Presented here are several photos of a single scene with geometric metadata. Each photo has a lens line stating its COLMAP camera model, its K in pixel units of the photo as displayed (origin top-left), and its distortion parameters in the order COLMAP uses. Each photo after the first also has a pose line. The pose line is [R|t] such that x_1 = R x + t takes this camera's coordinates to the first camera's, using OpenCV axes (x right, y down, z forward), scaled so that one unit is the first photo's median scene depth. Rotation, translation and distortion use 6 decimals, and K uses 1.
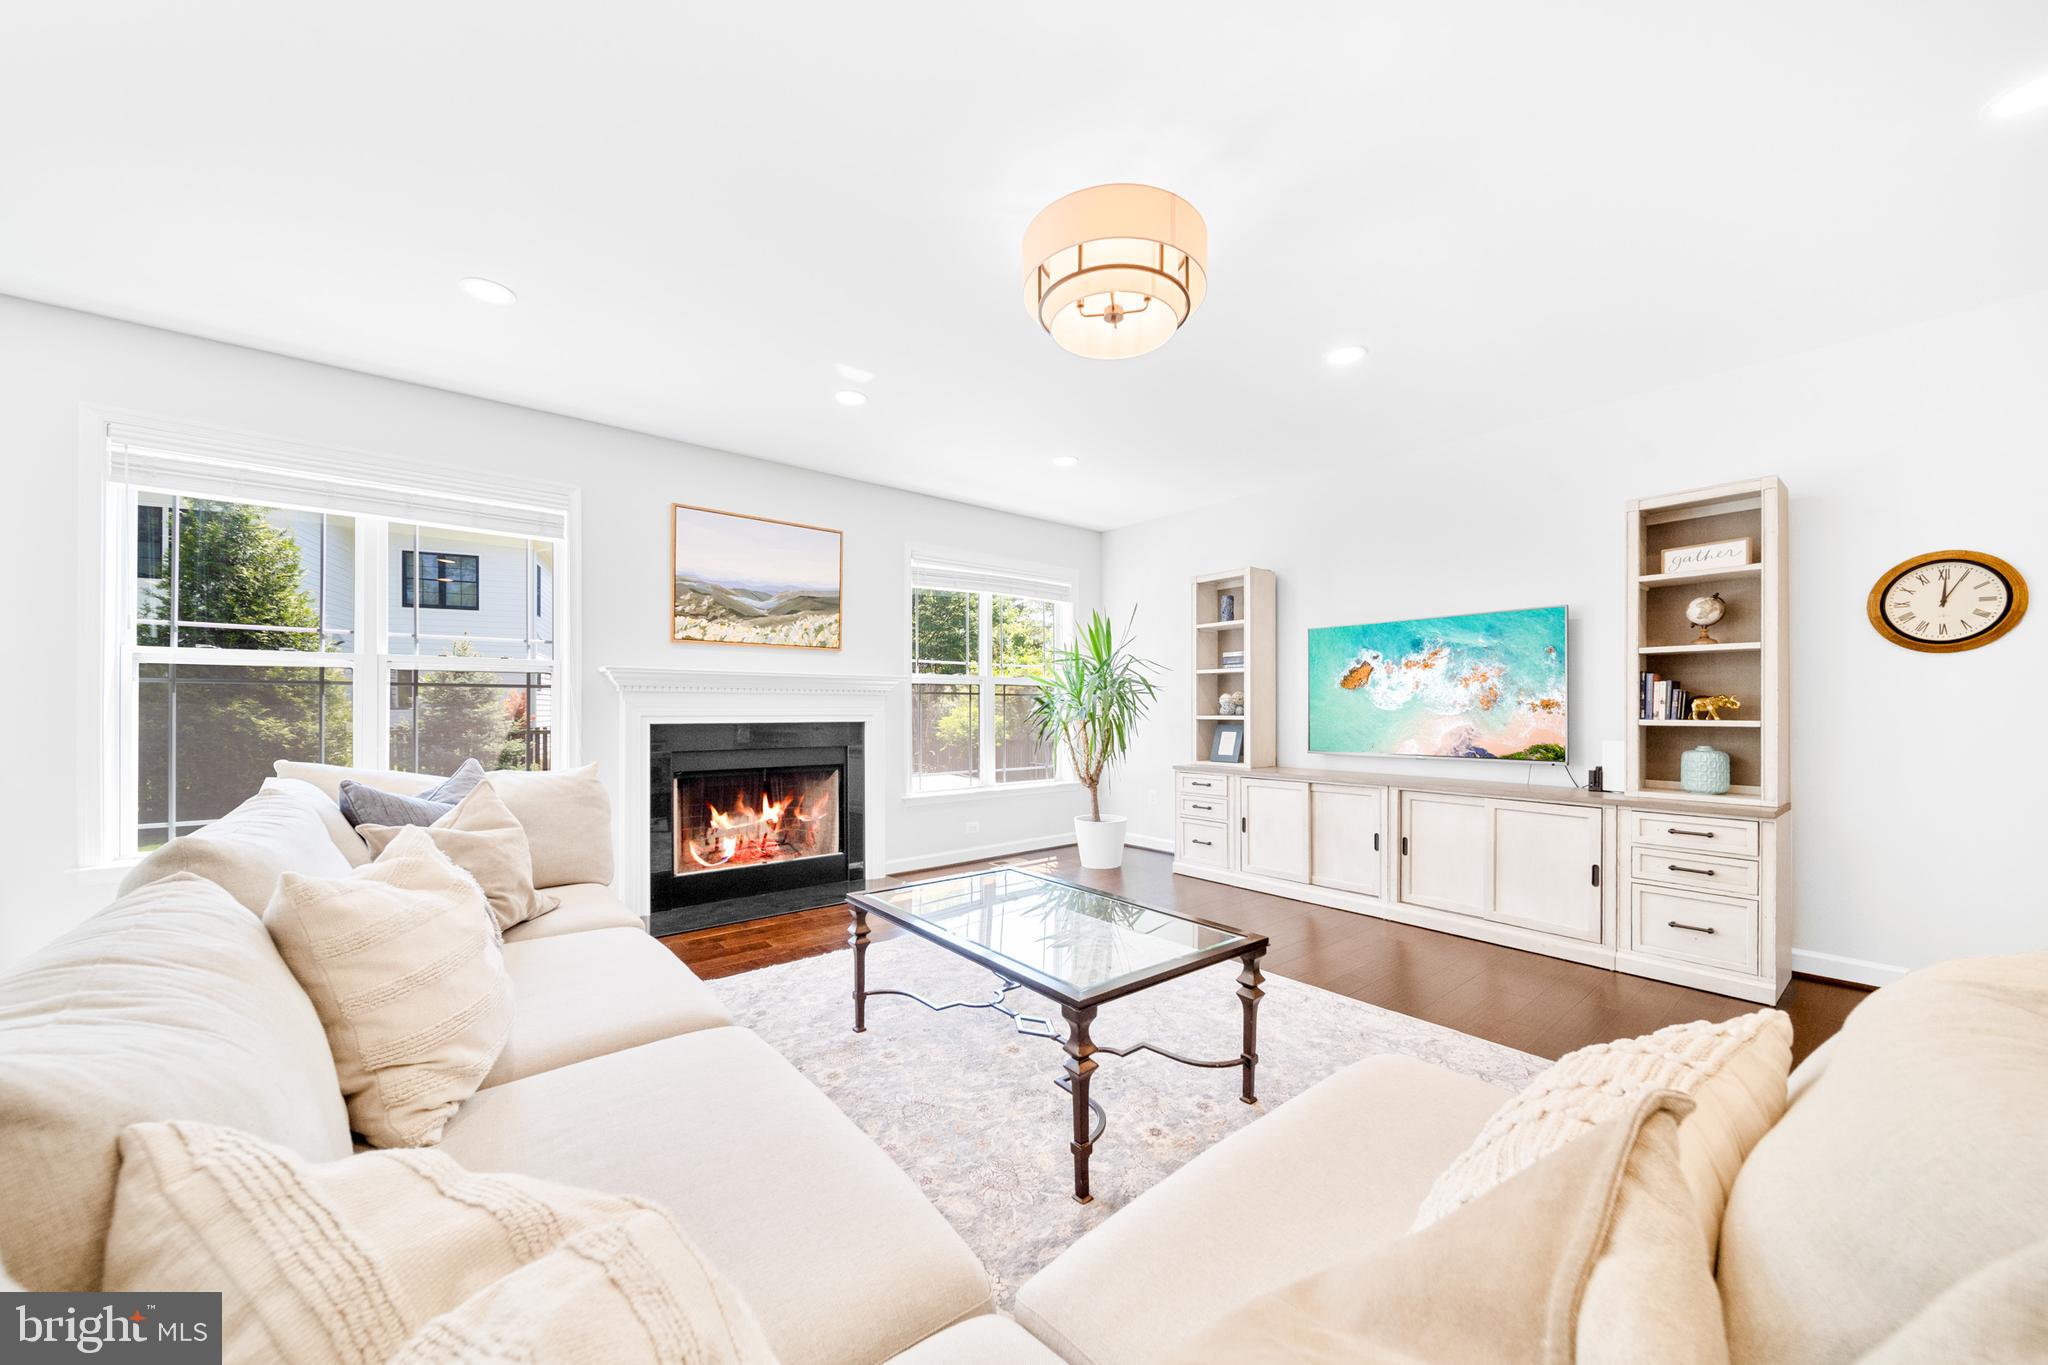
lens RADIAL K [[722.4, 0, 1025.1], [0, 722.4, 707.6], [0, 0, 1]] dist [-0.003808, -0.000462]
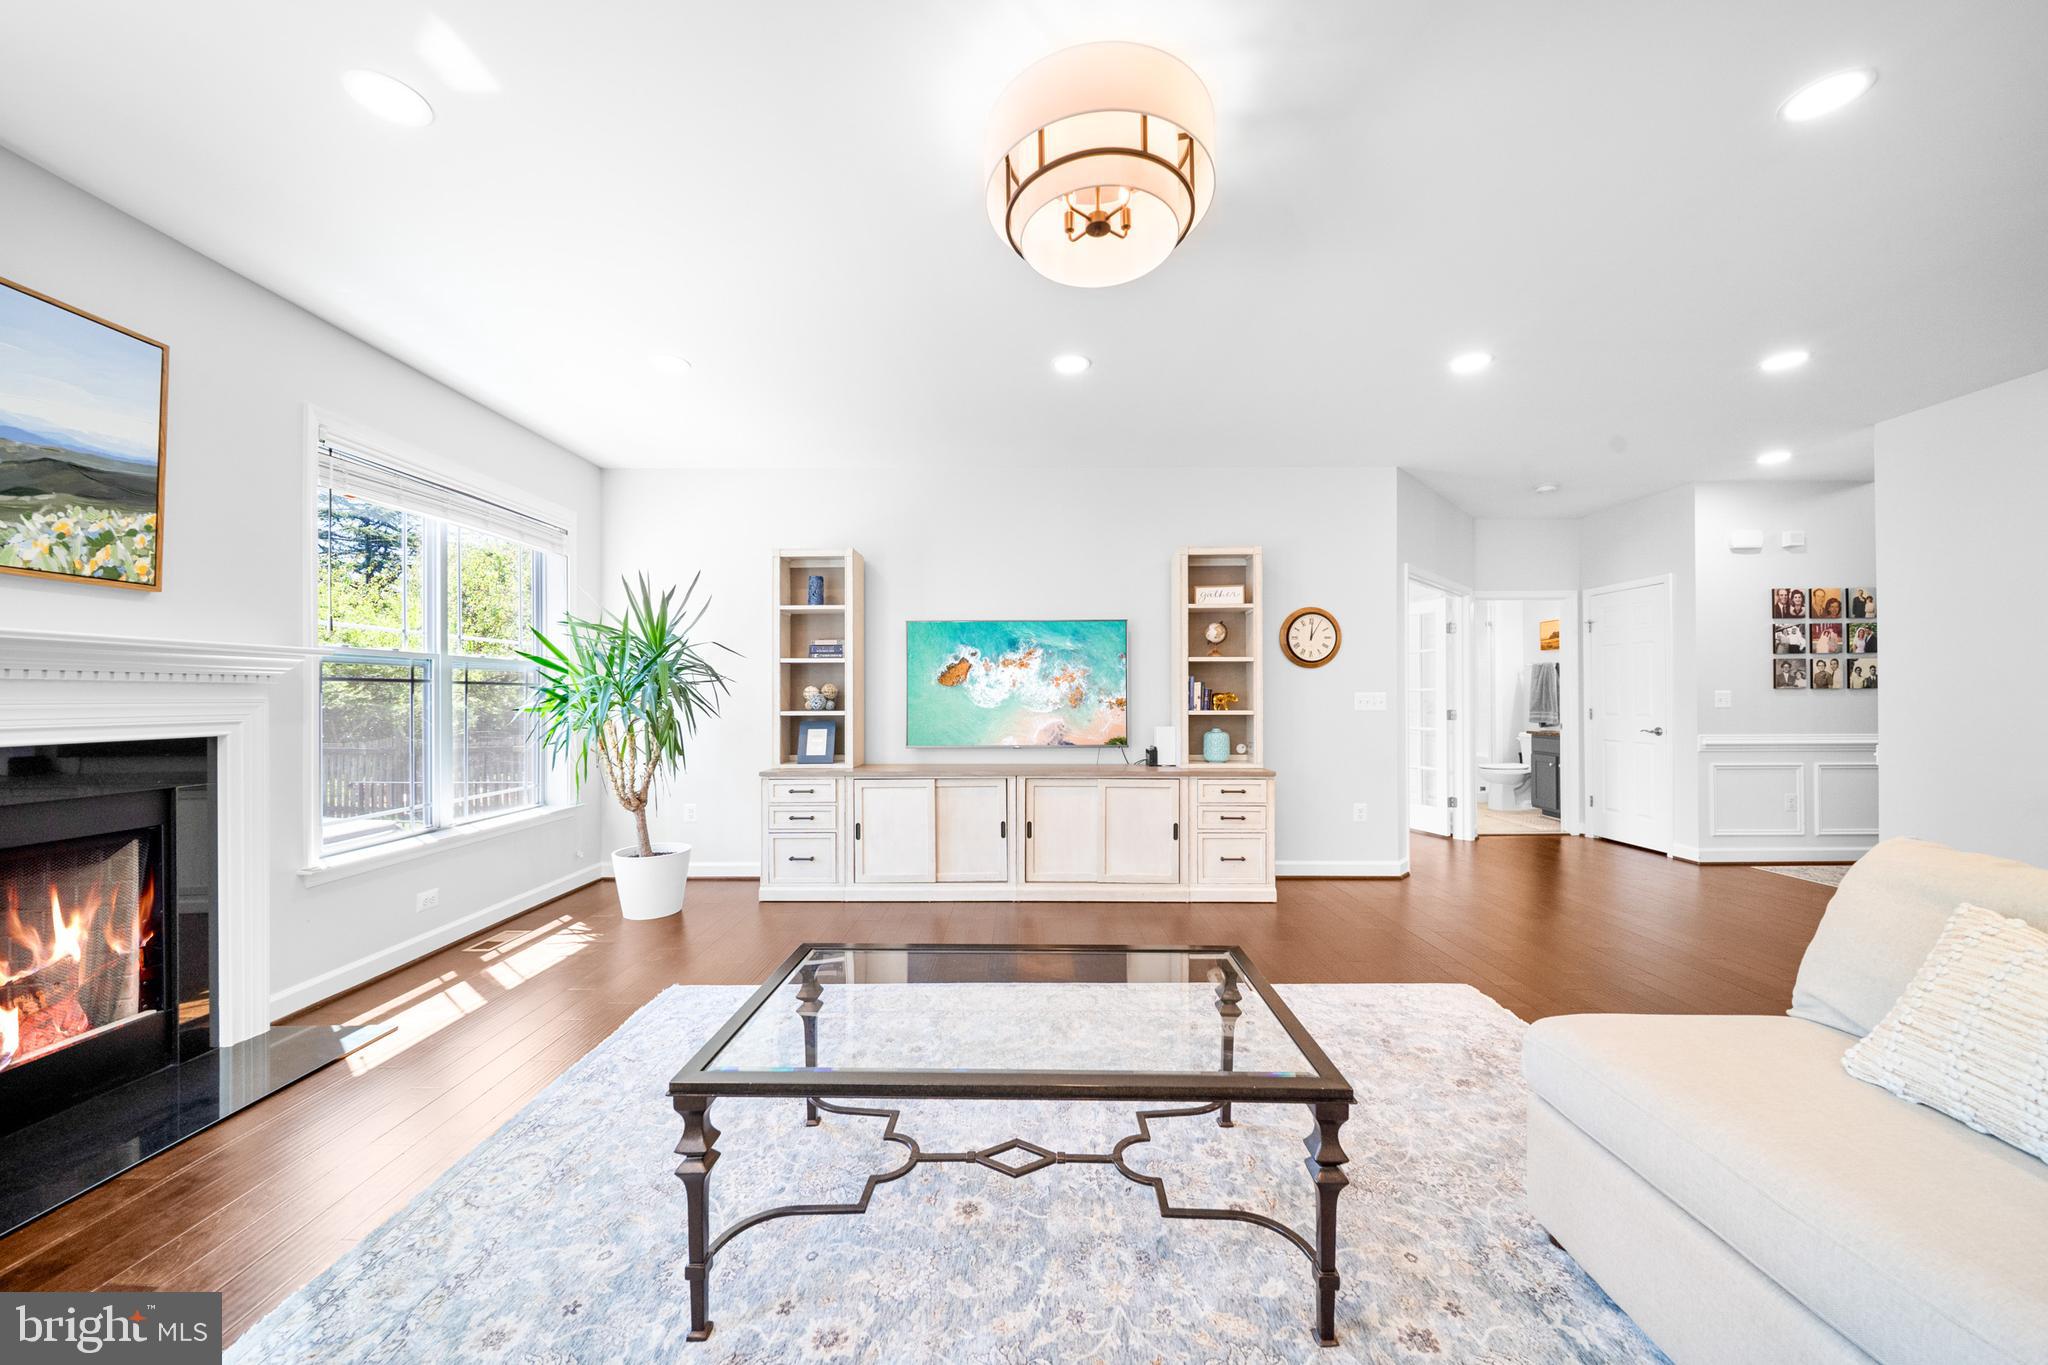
lens RADIAL K [[722.4, 0, 1036.8], [0, 722.4, 686.6], [0, 0, 1]] dist [-0.003808, -0.000462]
pose [[0.641837, 0.008297, 0.766796, -0.272104], [0.001293, 0.999928, -0.011901, -0.009346], [-0.766840, 0.008630, 0.641781, 0.269086]]
